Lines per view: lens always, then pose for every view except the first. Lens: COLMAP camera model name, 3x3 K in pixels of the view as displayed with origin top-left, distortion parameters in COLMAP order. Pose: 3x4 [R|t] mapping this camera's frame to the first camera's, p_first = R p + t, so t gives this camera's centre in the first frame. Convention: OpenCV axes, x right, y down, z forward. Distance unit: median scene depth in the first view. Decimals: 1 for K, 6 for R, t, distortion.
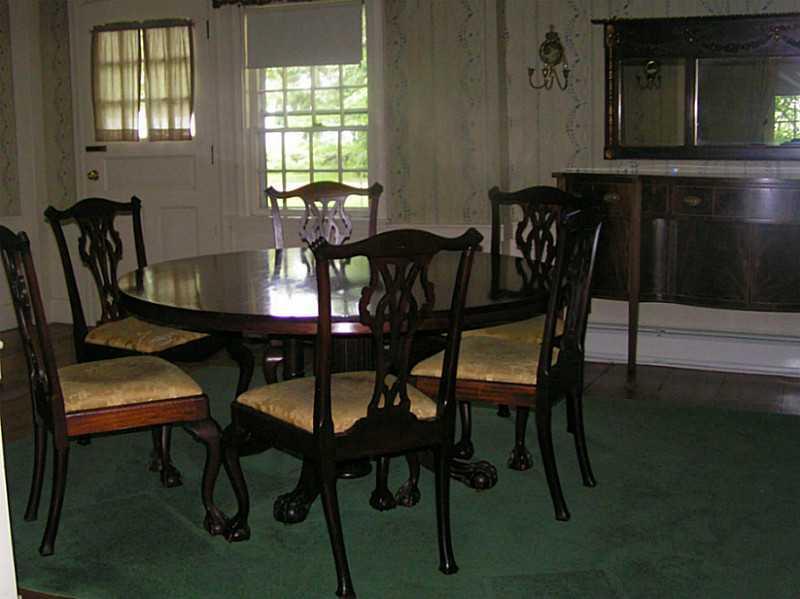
lens RADIAL K [[1068.5, 0, 399.6], [0, 1068.5, 323.2], [0, 0, 1]] dist [-0.249667, 0.367569]
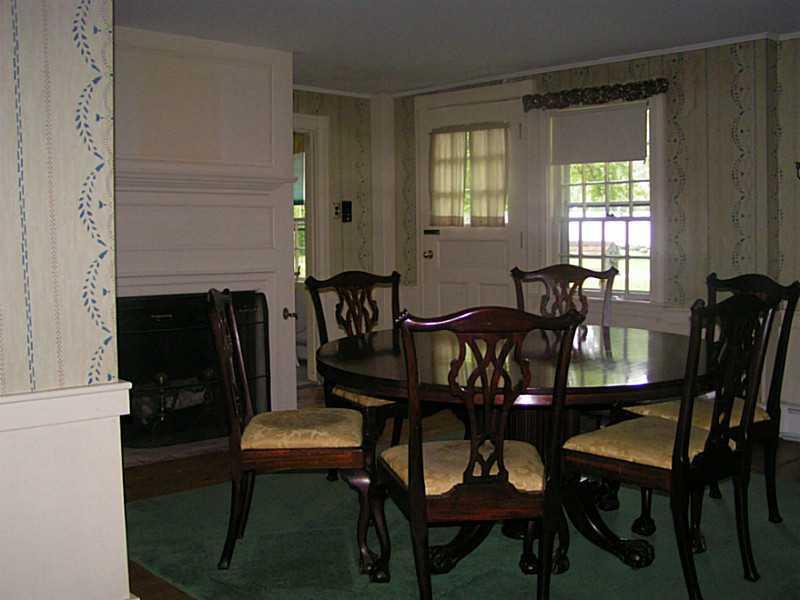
lens RADIAL K [[914.7, 0, 400.0], [0, 914.7, 300.0], [0, 0, 1]] dist [-0.192232, 0.174565]
pose [[0.913657, 0.040515, -0.404461, 0.109970], [-0.079097, 0.993721, -0.079135, -0.006604], [0.398715, 0.104294, 0.911125, 0.057053]]
